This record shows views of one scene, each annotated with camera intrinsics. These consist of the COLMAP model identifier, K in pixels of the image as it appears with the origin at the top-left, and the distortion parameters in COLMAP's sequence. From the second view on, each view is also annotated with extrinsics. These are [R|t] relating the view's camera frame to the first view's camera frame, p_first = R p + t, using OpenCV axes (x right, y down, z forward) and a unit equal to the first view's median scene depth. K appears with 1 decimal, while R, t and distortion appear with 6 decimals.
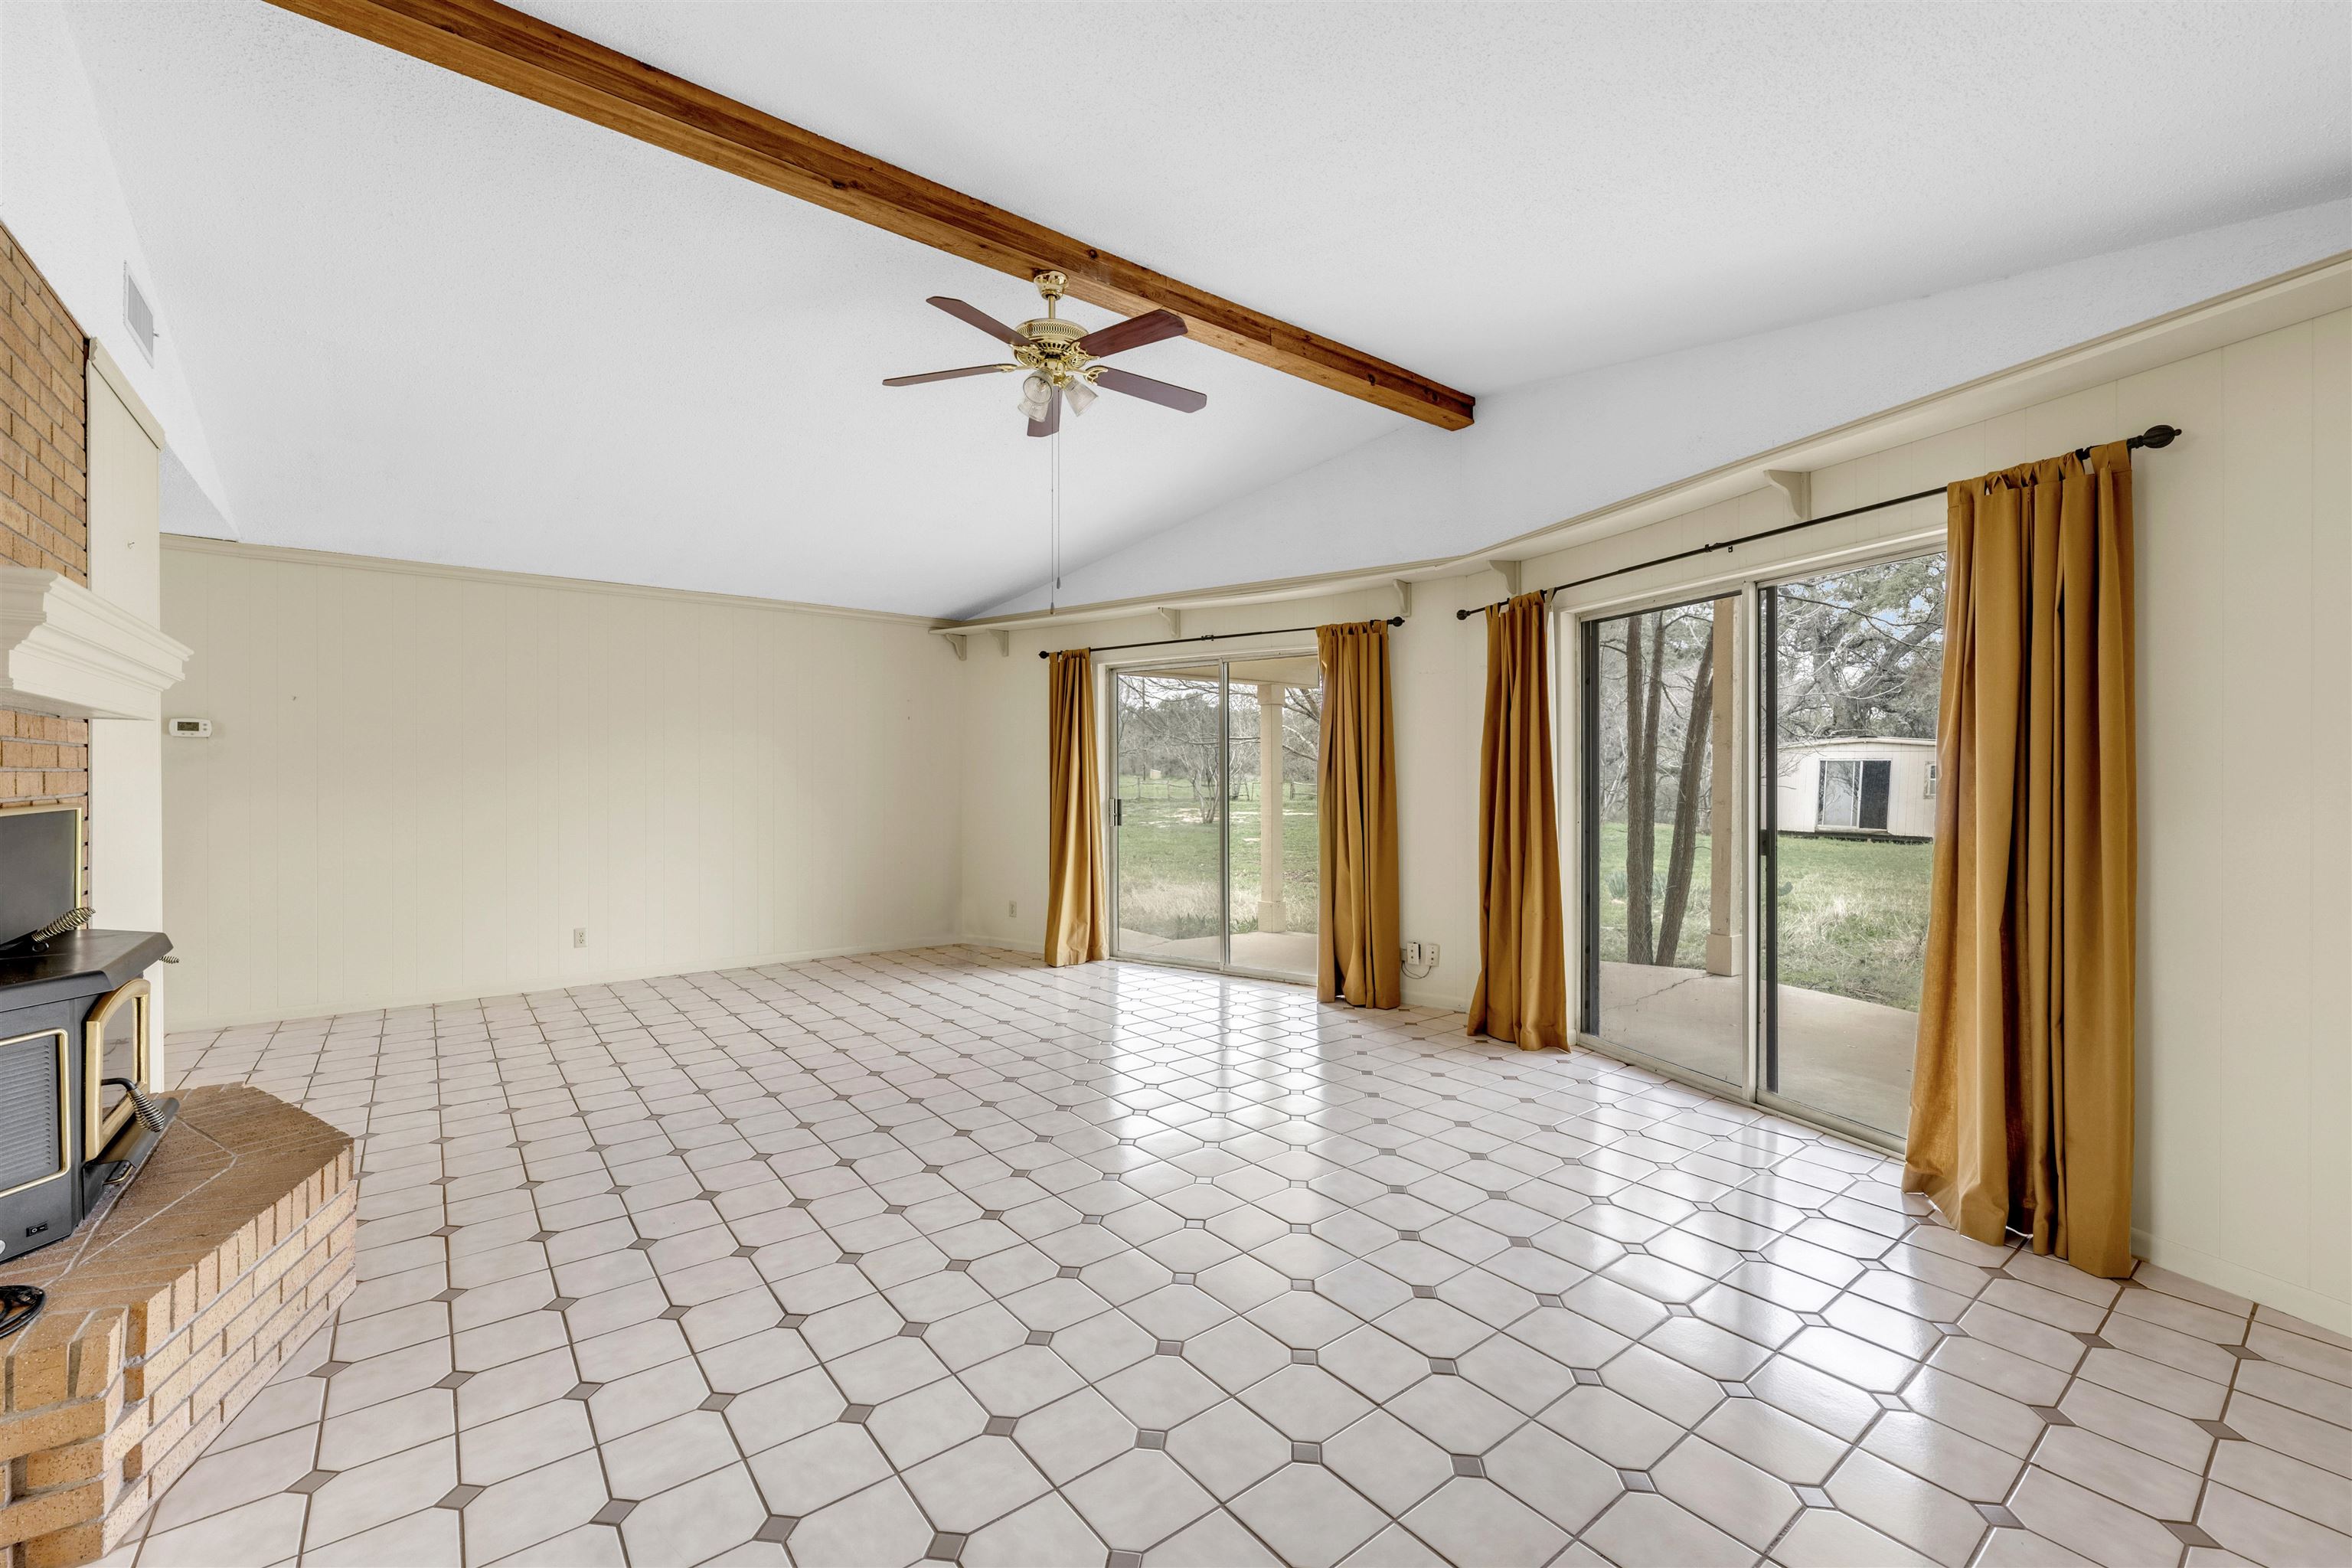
lens RADIAL K [[960.5, 0, 1168.7], [0, 960.5, 779.4], [0, 0, 1]] dist [-0.001317, 0.000225]
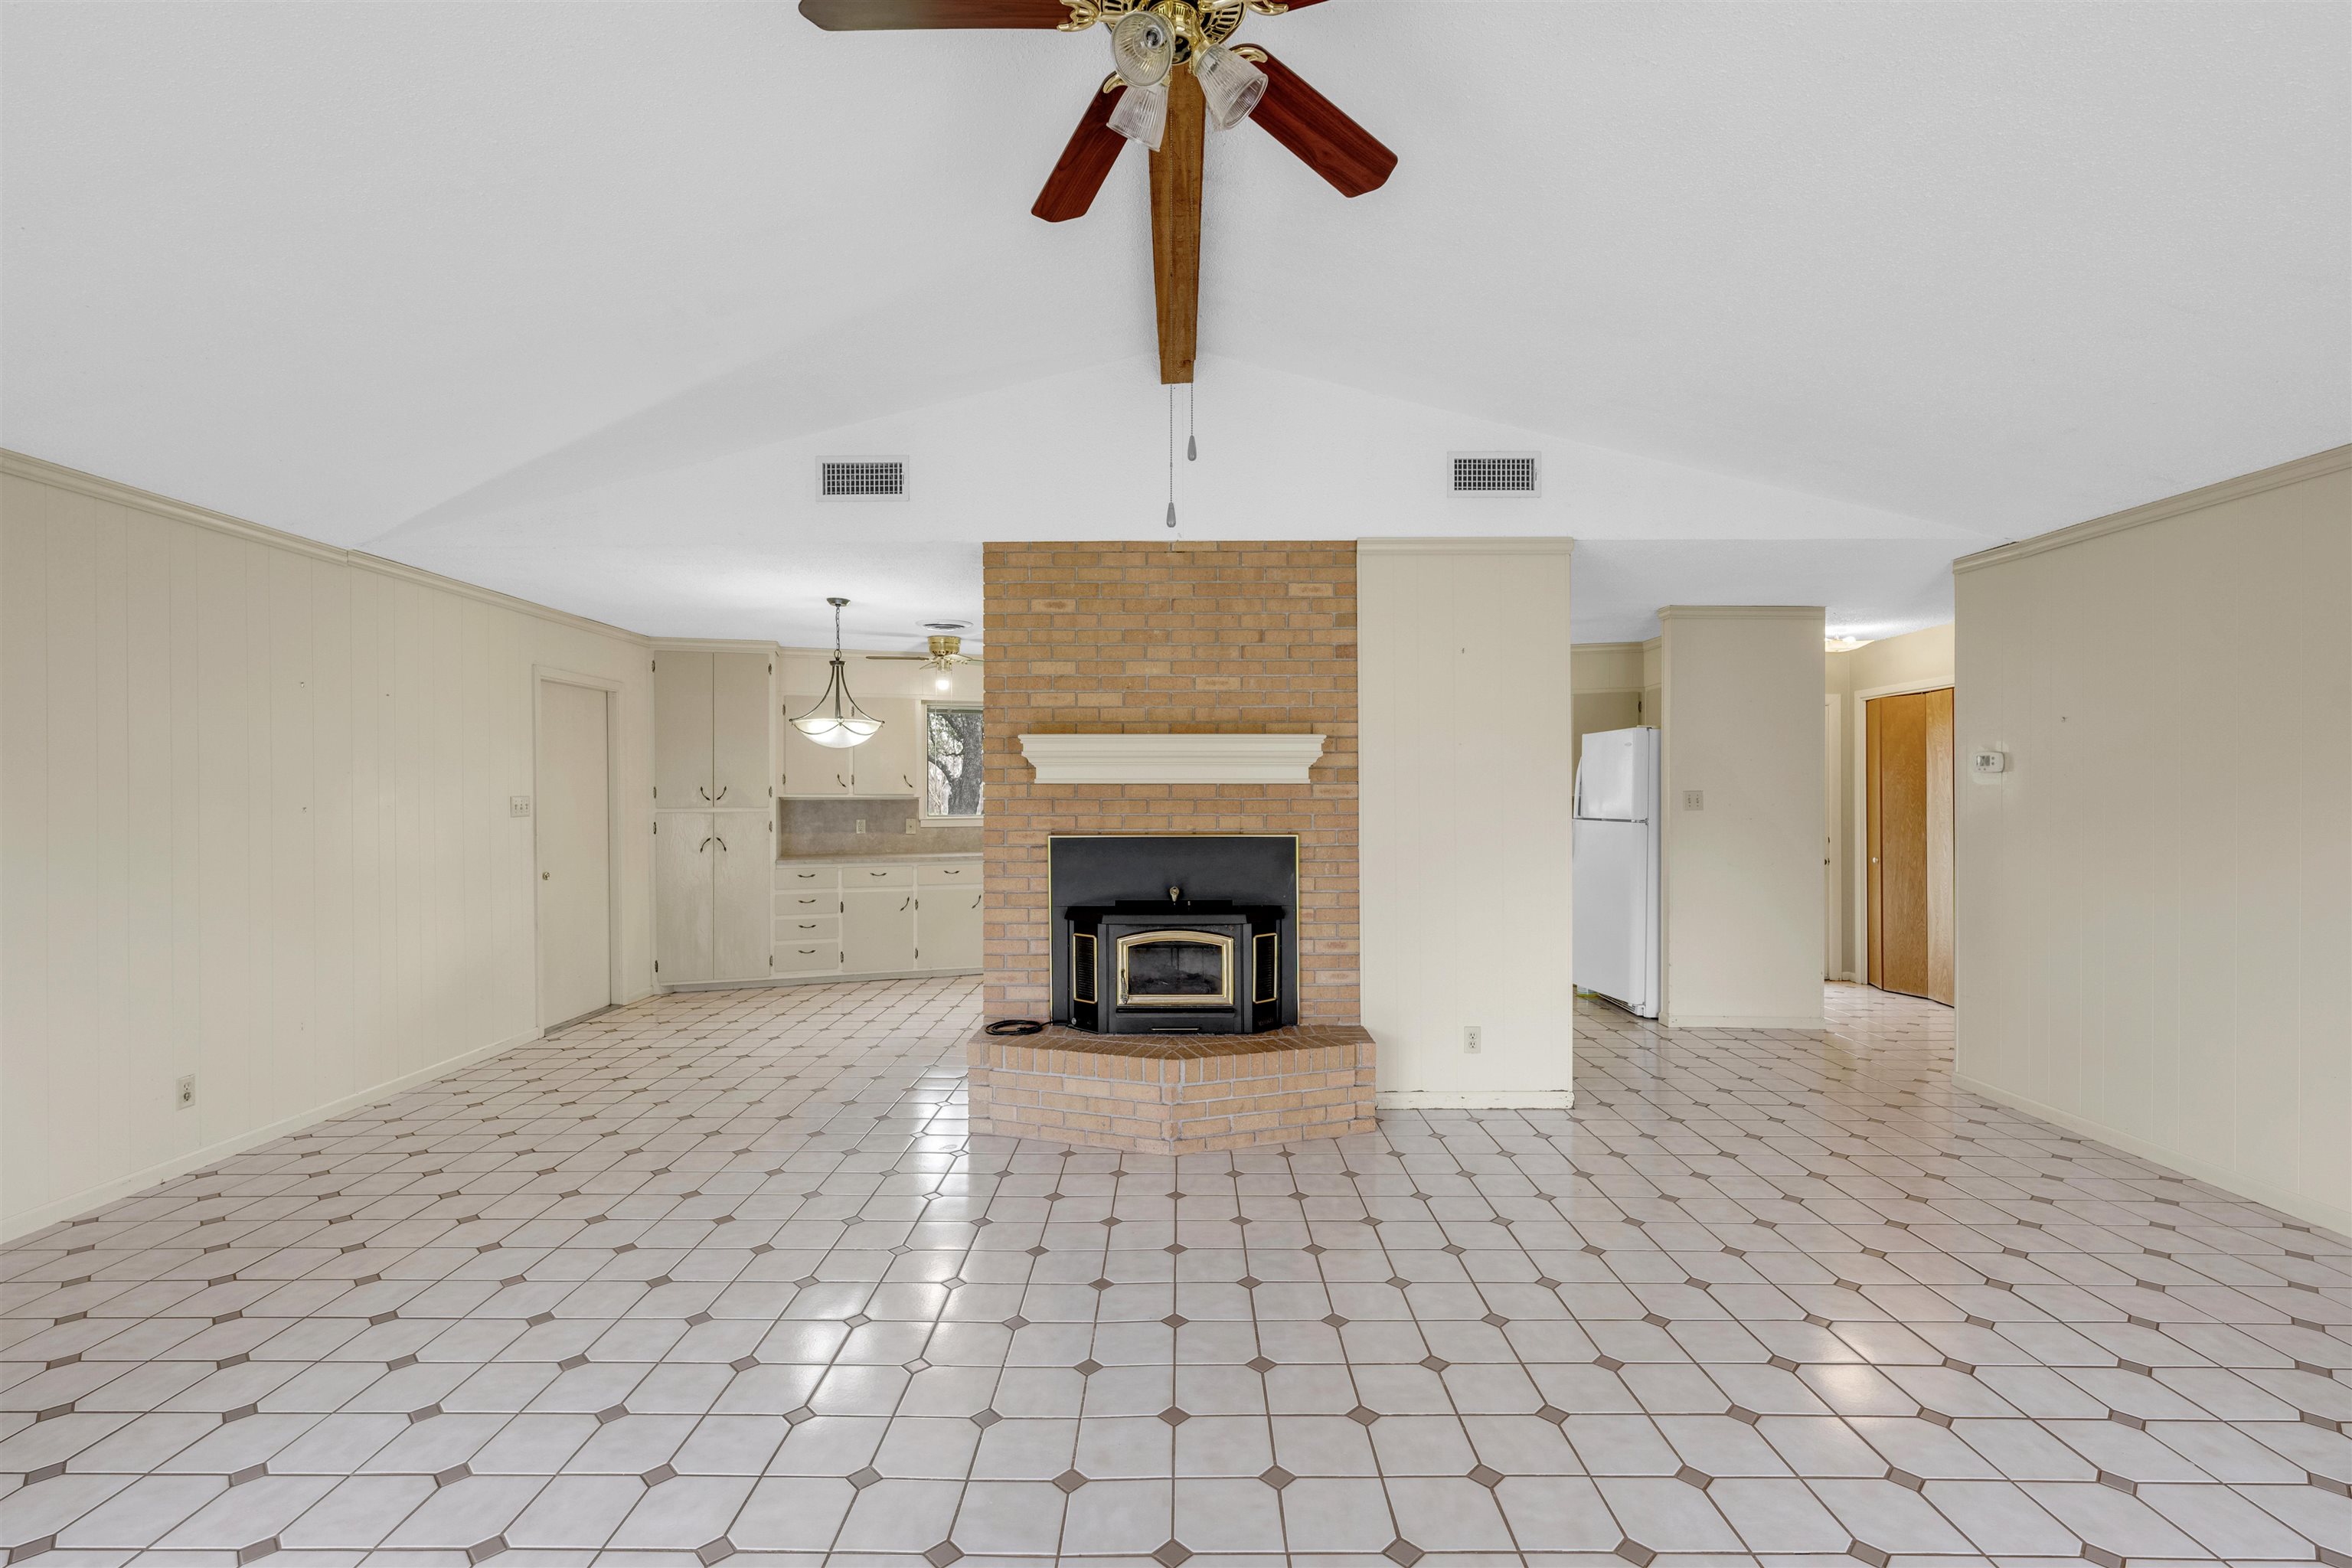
lens RADIAL K [[1045.4, 0, 1173.3], [0, 1045.4, 790.8], [0, 0, 1]] dist [-0.000526, 0.000047]
pose [[-0.621074, 0.001082, -0.783751, 0.290390], [-0.001572, 0.999995, 0.002627, -0.036871], [0.783750, 0.002863, -0.621069, 1.295026]]
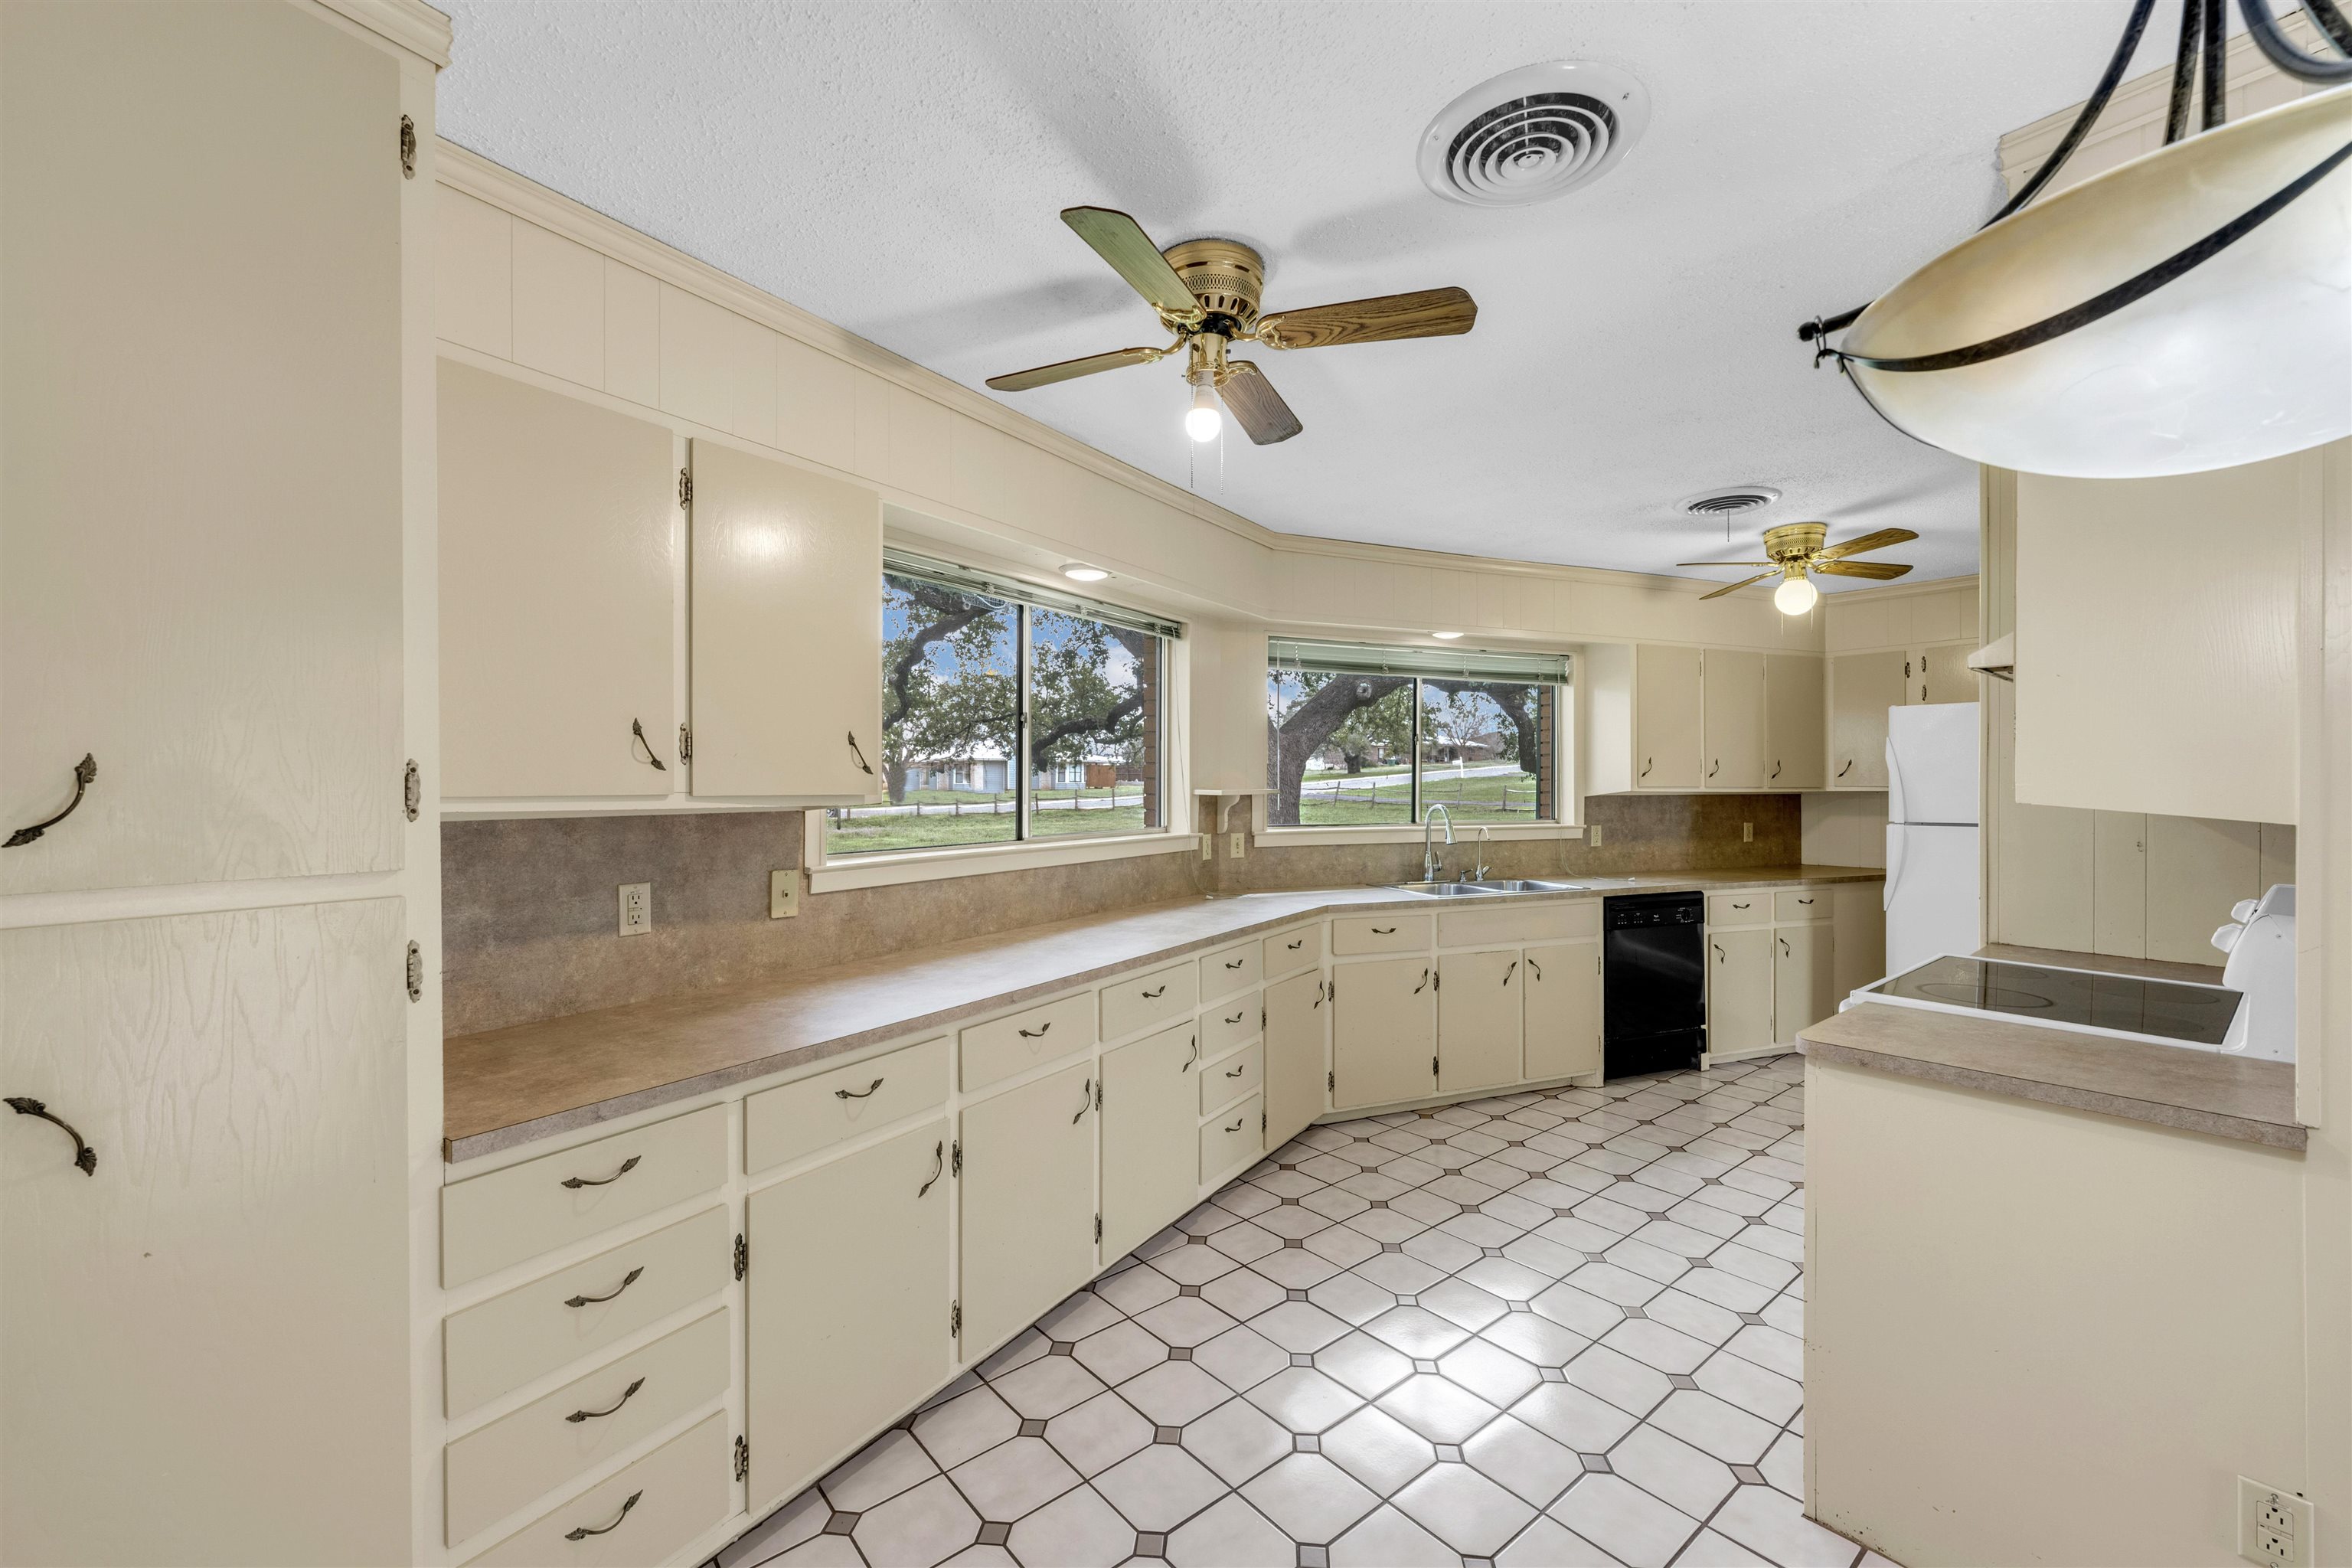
lens RADIAL K [[957.0, 0, 1171.4], [0, 957.0, 789.1], [0, 0, 1]] dist [-0.001155, -0.000143]
pose [[0.024432, 0.006415, -0.999681, -0.437595], [-0.003558, 0.999974, 0.006330, -0.031966], [0.999695, 0.003402, 0.024455, -0.270840]]
